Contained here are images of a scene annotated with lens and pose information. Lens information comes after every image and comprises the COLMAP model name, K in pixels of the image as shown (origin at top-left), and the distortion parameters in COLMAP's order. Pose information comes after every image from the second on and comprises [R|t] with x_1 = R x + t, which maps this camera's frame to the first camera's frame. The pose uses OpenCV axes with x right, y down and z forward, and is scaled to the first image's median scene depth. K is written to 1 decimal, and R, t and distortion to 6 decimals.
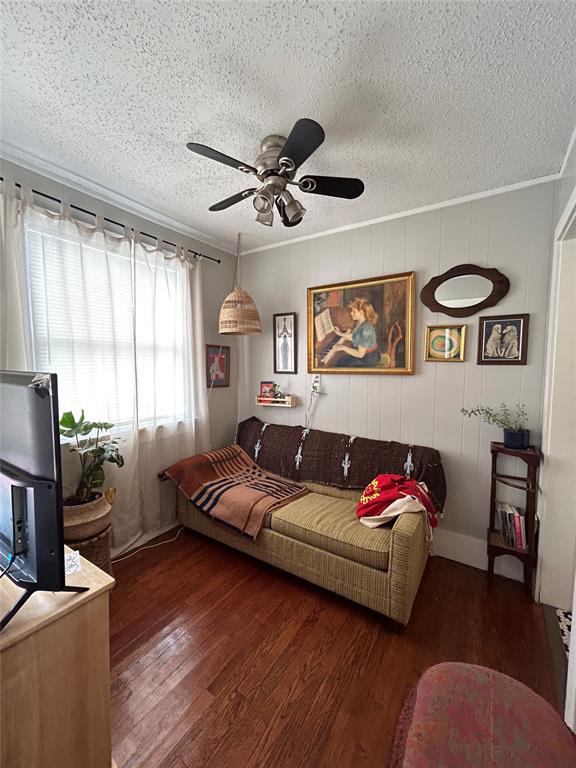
lens RADIAL K [[310.5, 0, 288.0], [0, 310.5, 384.0], [0, 0, 1]] dist [-0.003301, -0.000159]
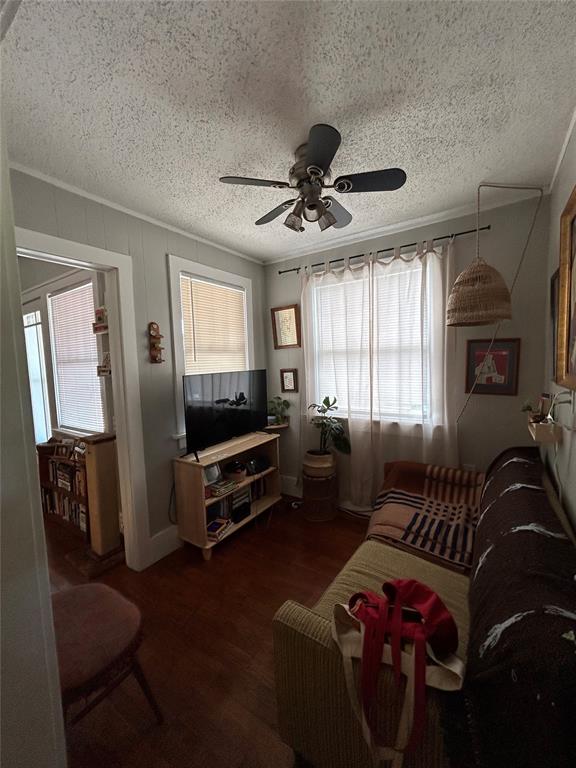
lens RADIAL K [[310.5, 0, 288.0], [0, 310.5, 384.0], [0, 0, 1]] dist [-0.003301, -0.000159]
pose [[-0.006997, 0.070970, -0.997454, 0.690545], [-0.035899, 0.996817, 0.071177, -0.064919], [0.999331, 0.036305, -0.004427, 0.660400]]
